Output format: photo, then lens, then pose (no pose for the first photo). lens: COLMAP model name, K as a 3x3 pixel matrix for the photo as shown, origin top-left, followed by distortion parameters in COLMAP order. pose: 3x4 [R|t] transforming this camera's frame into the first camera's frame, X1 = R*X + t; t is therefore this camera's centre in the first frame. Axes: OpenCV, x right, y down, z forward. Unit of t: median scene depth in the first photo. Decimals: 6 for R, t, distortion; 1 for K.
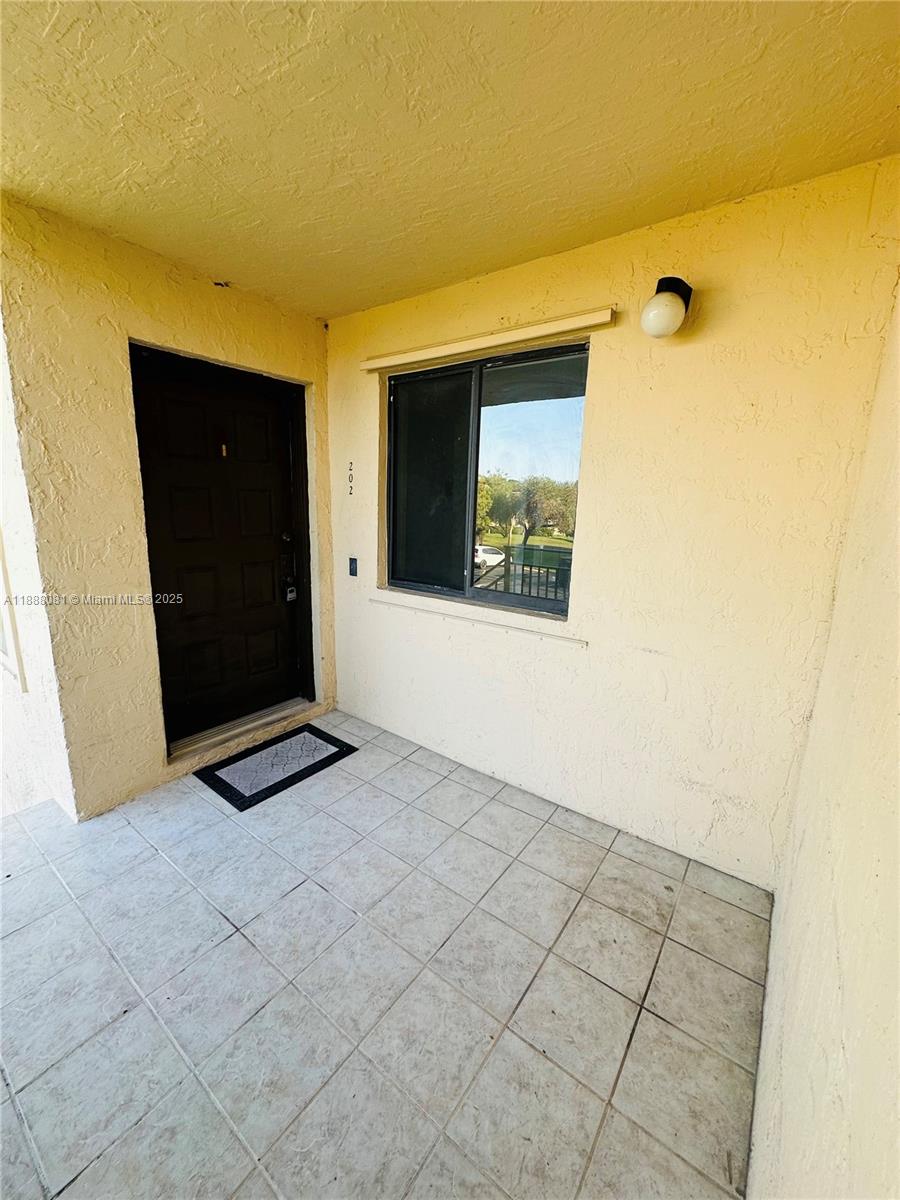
lens RADIAL K [[481.6, 0, 450.3], [0, 481.6, 601.8], [0, 0, 1]] dist [-0.000666, -0.000169]
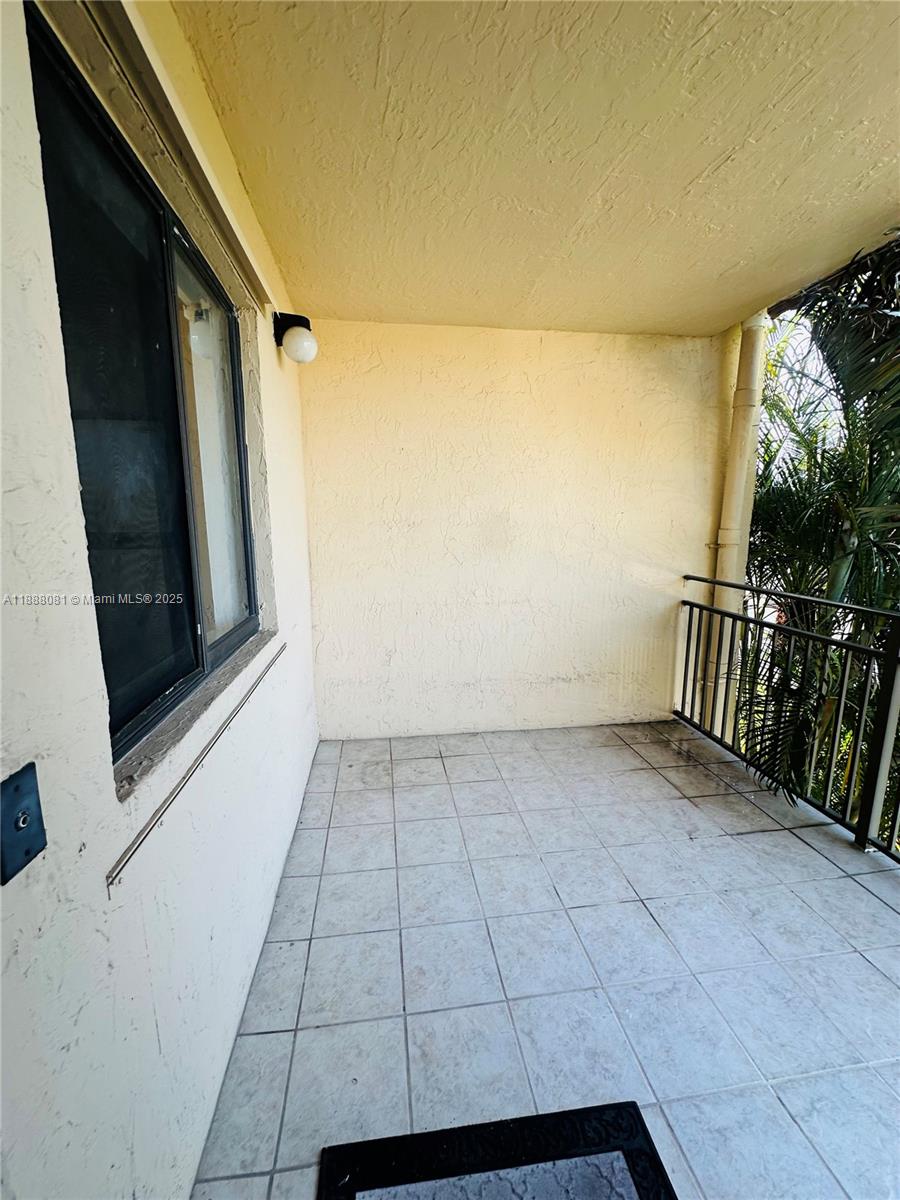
lens RADIAL K [[481.6, 0, 447.5], [0, 481.6, 600.9], [0, 0, 1]] dist [-0.000666, -0.000169]
pose [[-0.706692, -0.142397, 0.693044, -0.694705], [0.123991, 0.939453, 0.319459, -0.304578], [-0.696572, 0.311690, -0.646248, 1.583836]]
